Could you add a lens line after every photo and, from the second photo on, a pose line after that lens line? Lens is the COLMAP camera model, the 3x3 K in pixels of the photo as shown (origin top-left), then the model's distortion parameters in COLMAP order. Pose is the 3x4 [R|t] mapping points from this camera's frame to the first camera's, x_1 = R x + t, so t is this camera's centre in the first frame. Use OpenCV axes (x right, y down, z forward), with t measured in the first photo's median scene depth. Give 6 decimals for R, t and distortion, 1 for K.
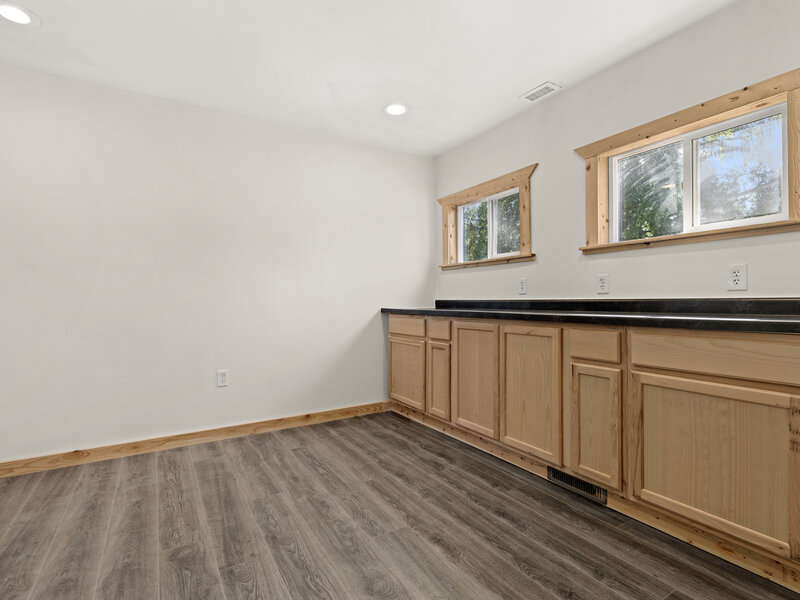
lens RADIAL K [[421.5, 0, 383.0], [0, 421.5, 302.5], [0, 0, 1]] dist [0.012749, -0.004584]
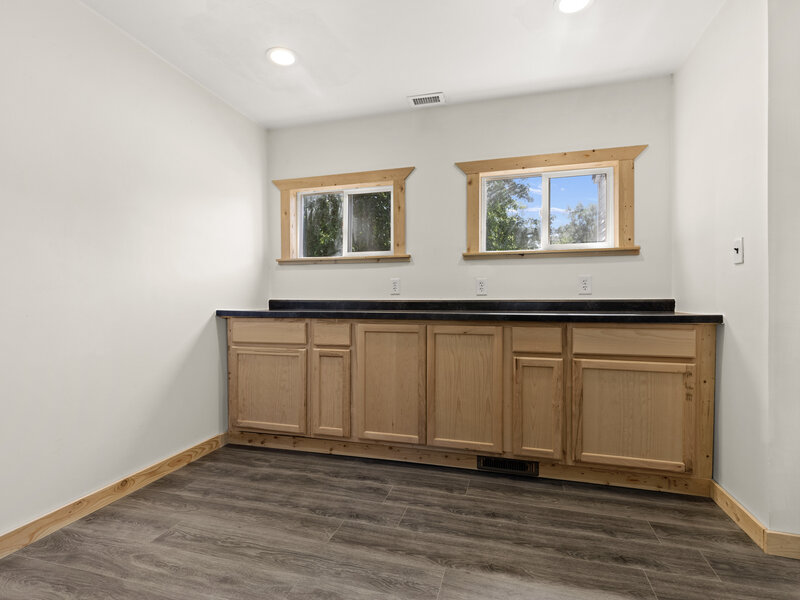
lens RADIAL K [[421.5, 0, 382.5], [0, 421.5, 305.6], [0, 0, 1]] dist [0.012749, -0.004584]
pose [[0.709474, -0.003380, 0.704724, -0.476929], [-0.000403, 0.999986, 0.005202, 0.001179], [-0.704732, -0.003975, 0.709463, 0.377659]]
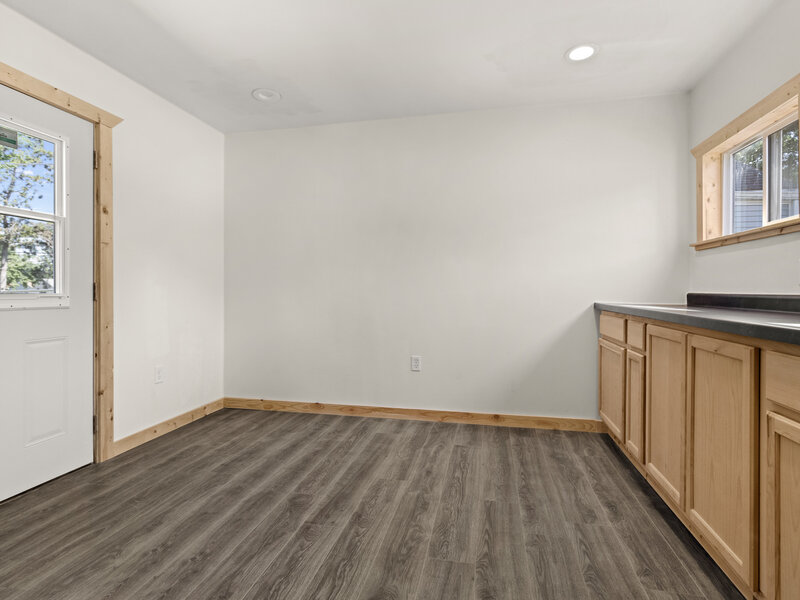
lens RADIAL K [[421.5, 0, 378.7], [0, 421.5, 290.6], [0, 0, 1]] dist [0.012749, -0.004584]
pose [[0.717613, 0.007935, -0.696397, 0.384048], [-0.009821, 0.999951, 0.001275, -0.009612], [0.696373, 0.005925, 0.717656, 0.201321]]
